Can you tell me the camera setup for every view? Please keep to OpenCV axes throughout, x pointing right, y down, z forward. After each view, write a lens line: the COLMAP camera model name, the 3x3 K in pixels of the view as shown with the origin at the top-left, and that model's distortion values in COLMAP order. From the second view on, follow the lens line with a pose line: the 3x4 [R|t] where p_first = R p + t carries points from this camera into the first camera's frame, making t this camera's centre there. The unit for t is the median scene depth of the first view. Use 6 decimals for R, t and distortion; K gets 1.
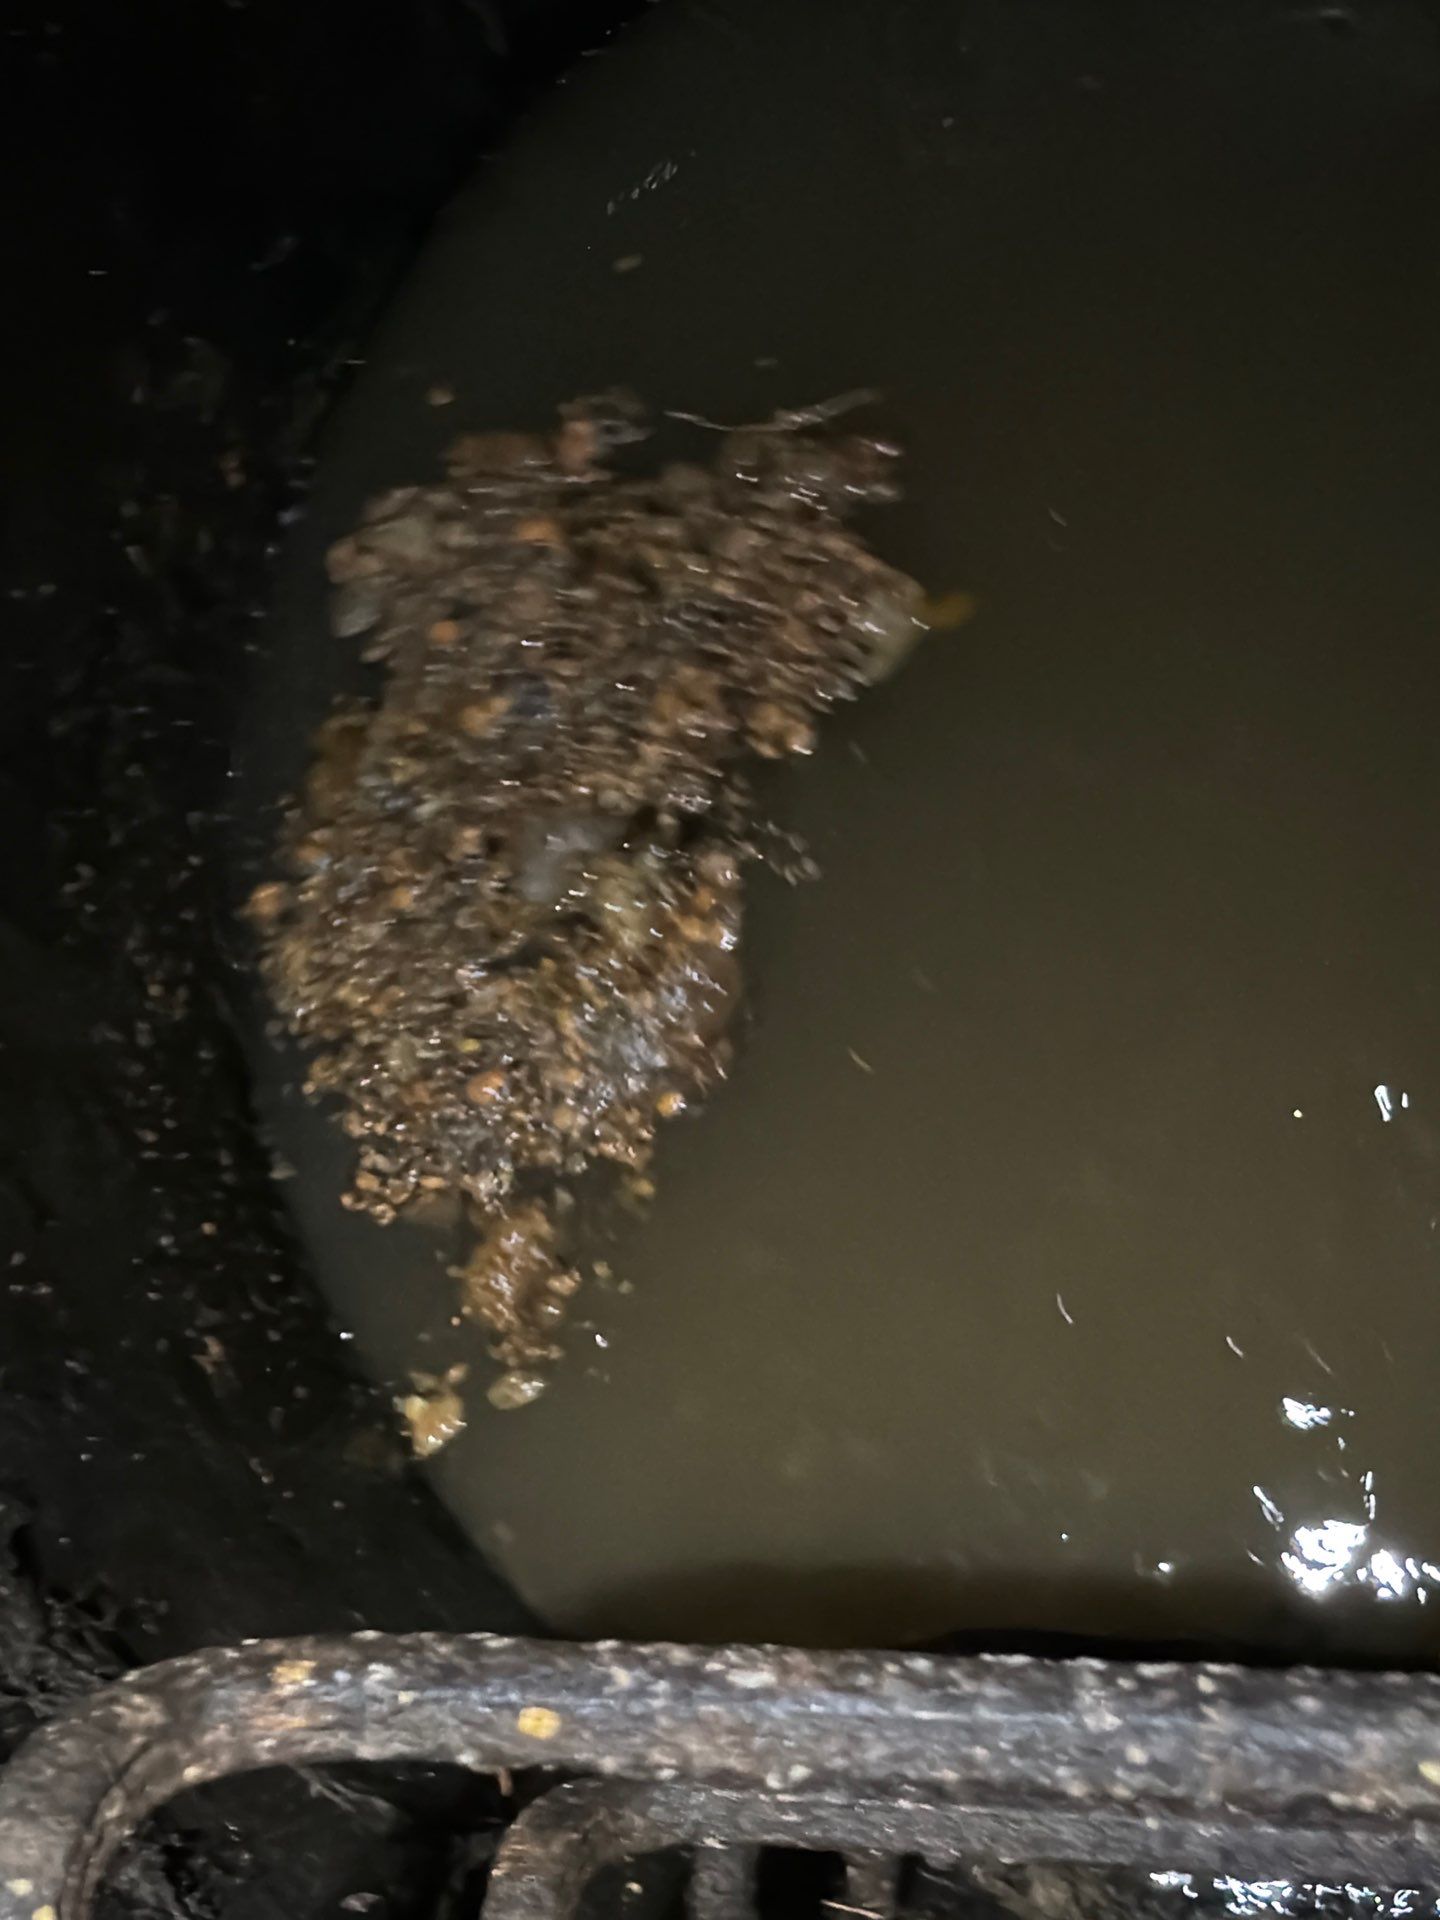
lens RADIAL K [[4100.9, 0, 720.0], [0, 4100.9, 960.0], [0, 0, 1]] dist [0.188286, -0.255254]
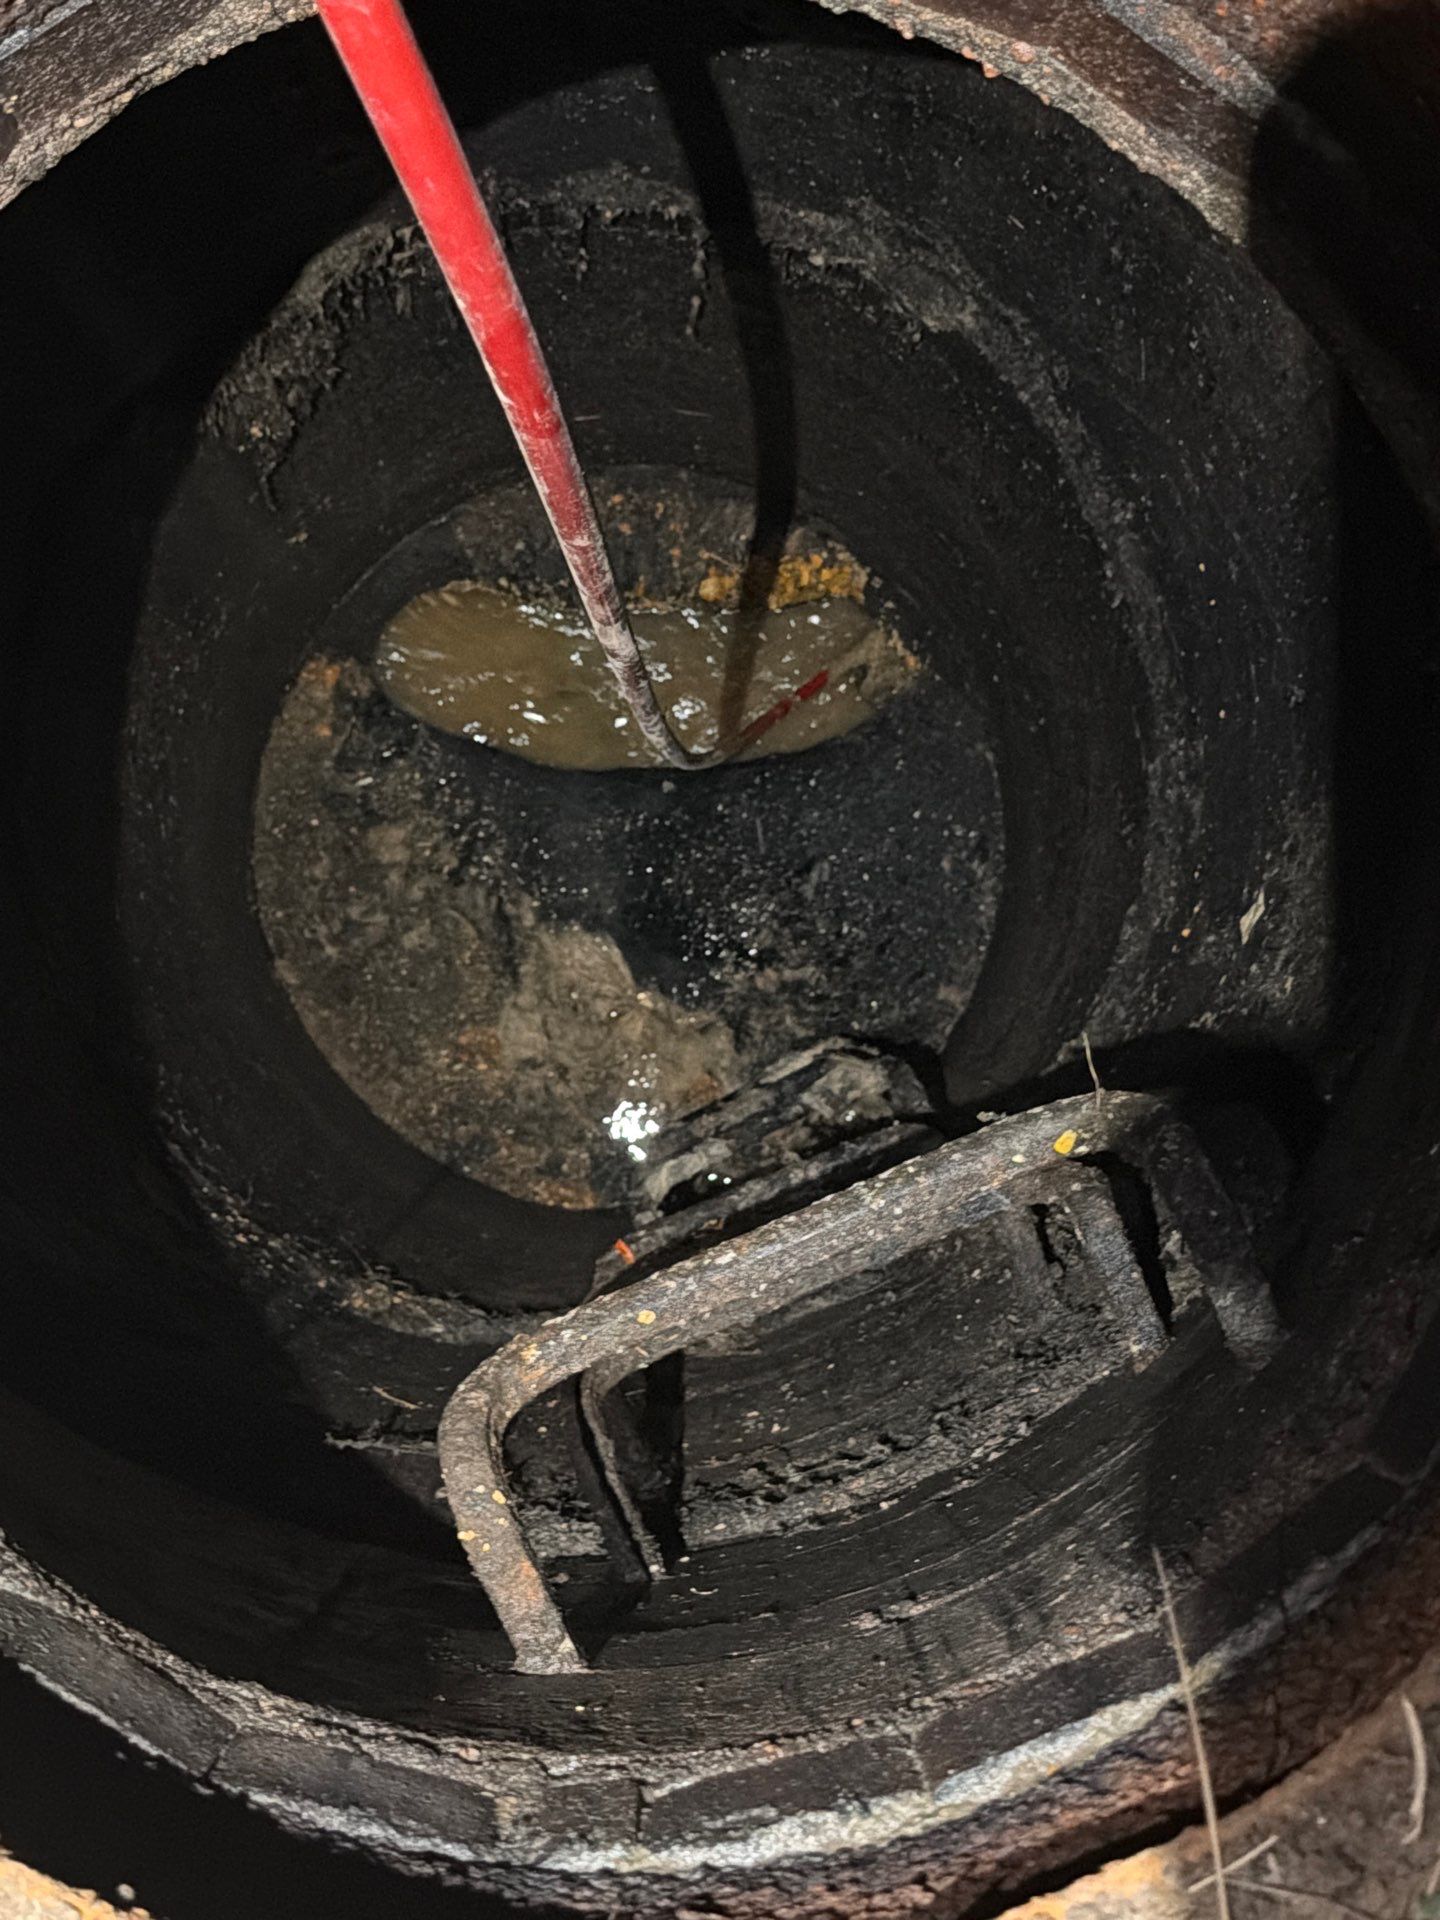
lens RADIAL K [[2397.9, 0, 717.9], [0, 2397.9, 966.8], [0, 0, 1]] dist [0.137205, -0.007851]
pose [[0.887247, -0.416767, 0.197734, -0.182948], [0.407475, 0.909009, 0.087562, -0.079054], [-0.216235, 0.002882, 0.976337, -0.240983]]
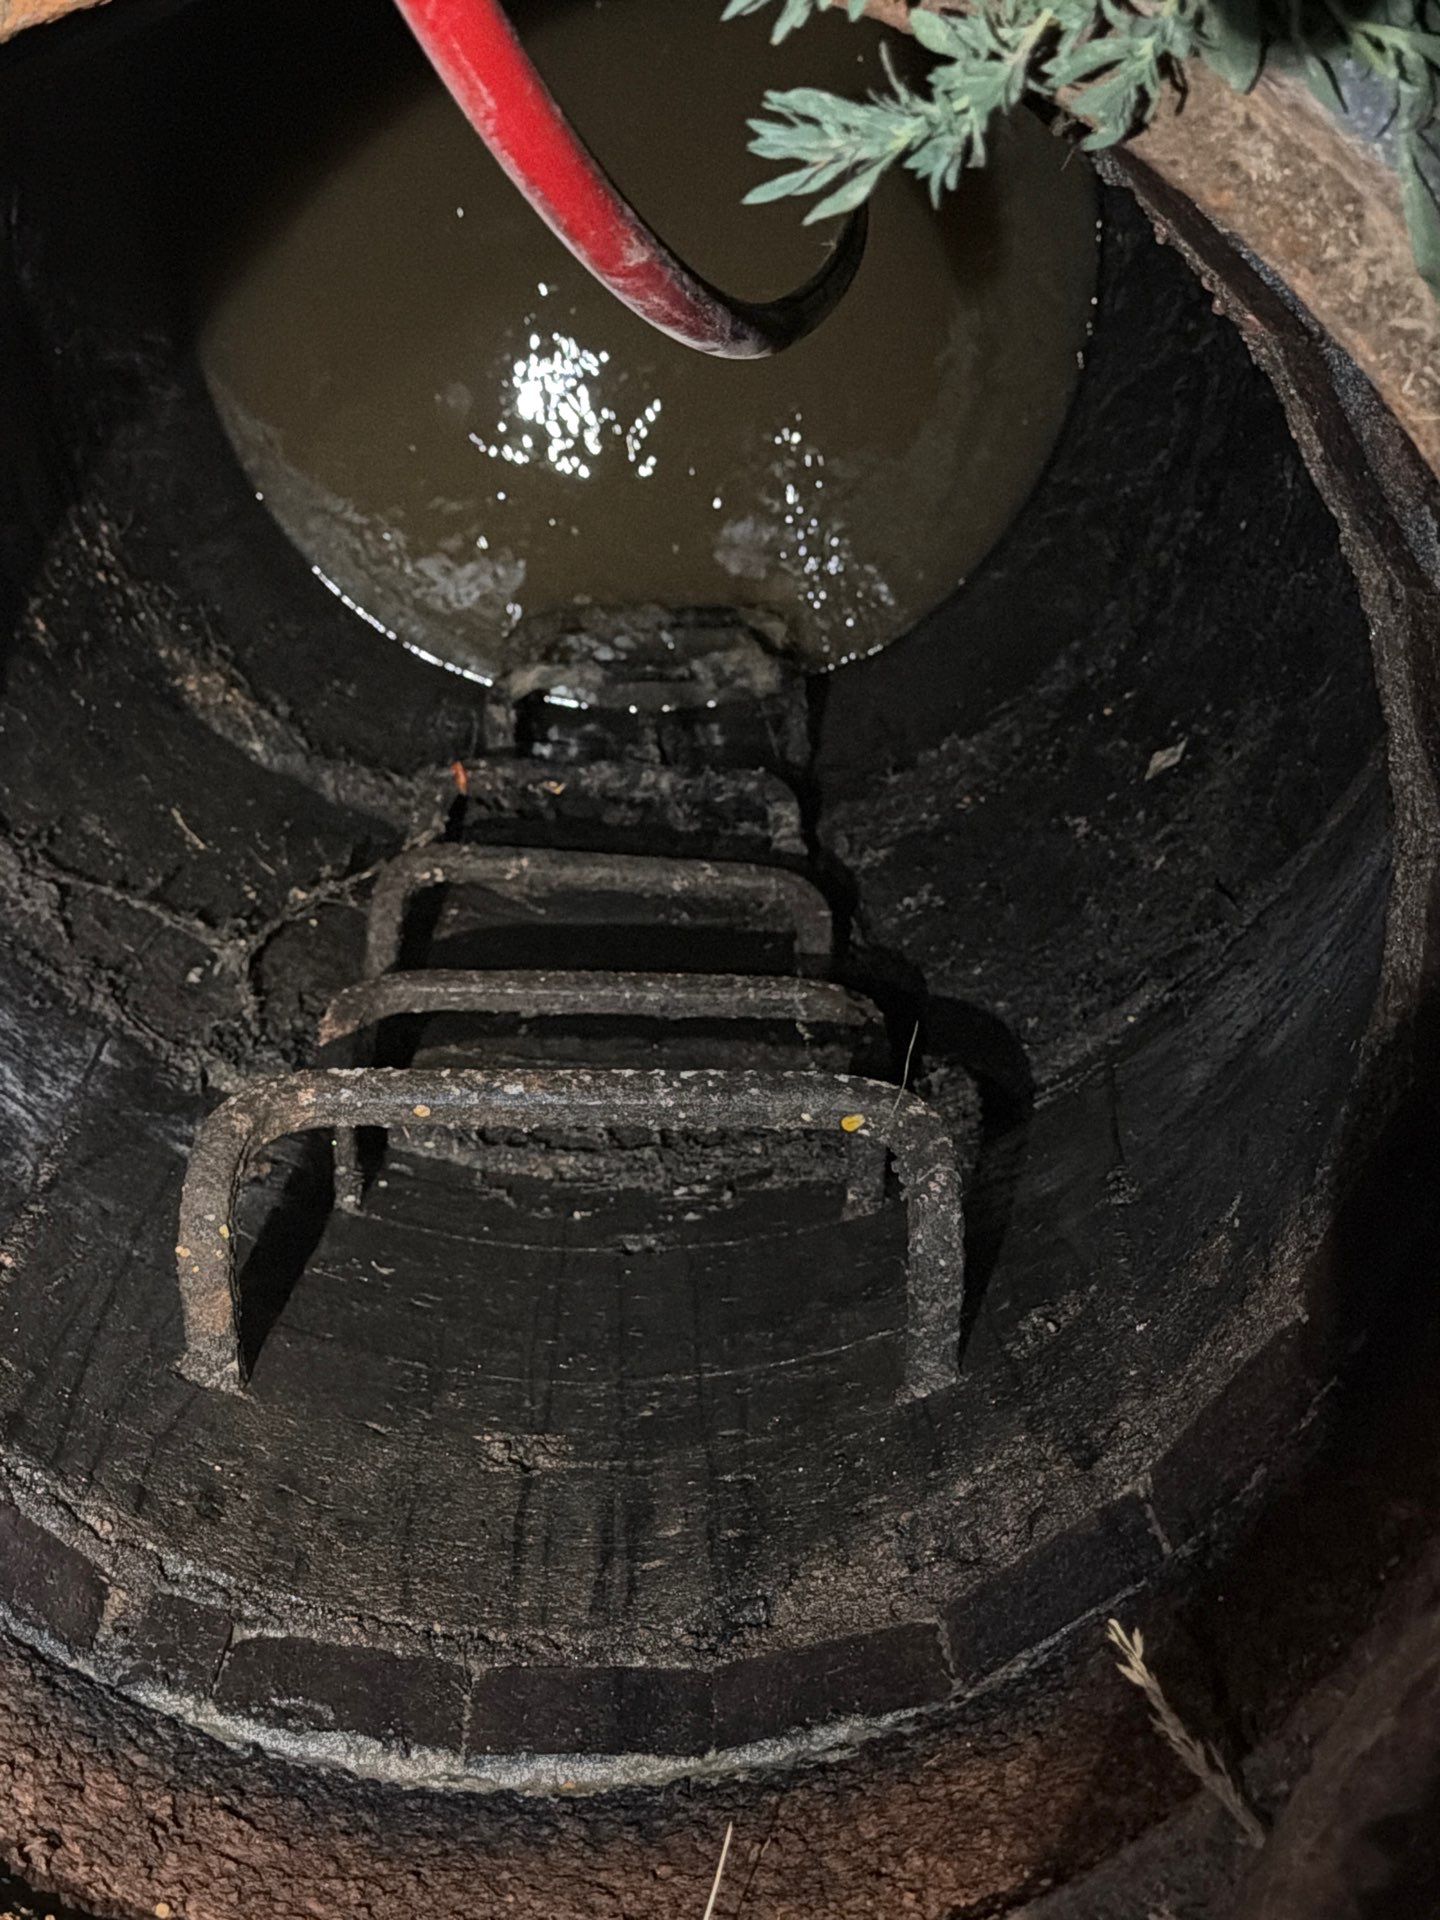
lens RADIAL K [[2476.4, 0, 720.0], [0, 2476.4, 960.0], [0, 0, 1]] dist [0.135725, 0.029378]
pose [[0.978636, -0.061246, 0.196268, -0.146071], [-0.009688, 0.939804, 0.341577, -0.364302], [-0.205374, -0.336181, 0.919132, -0.265104]]
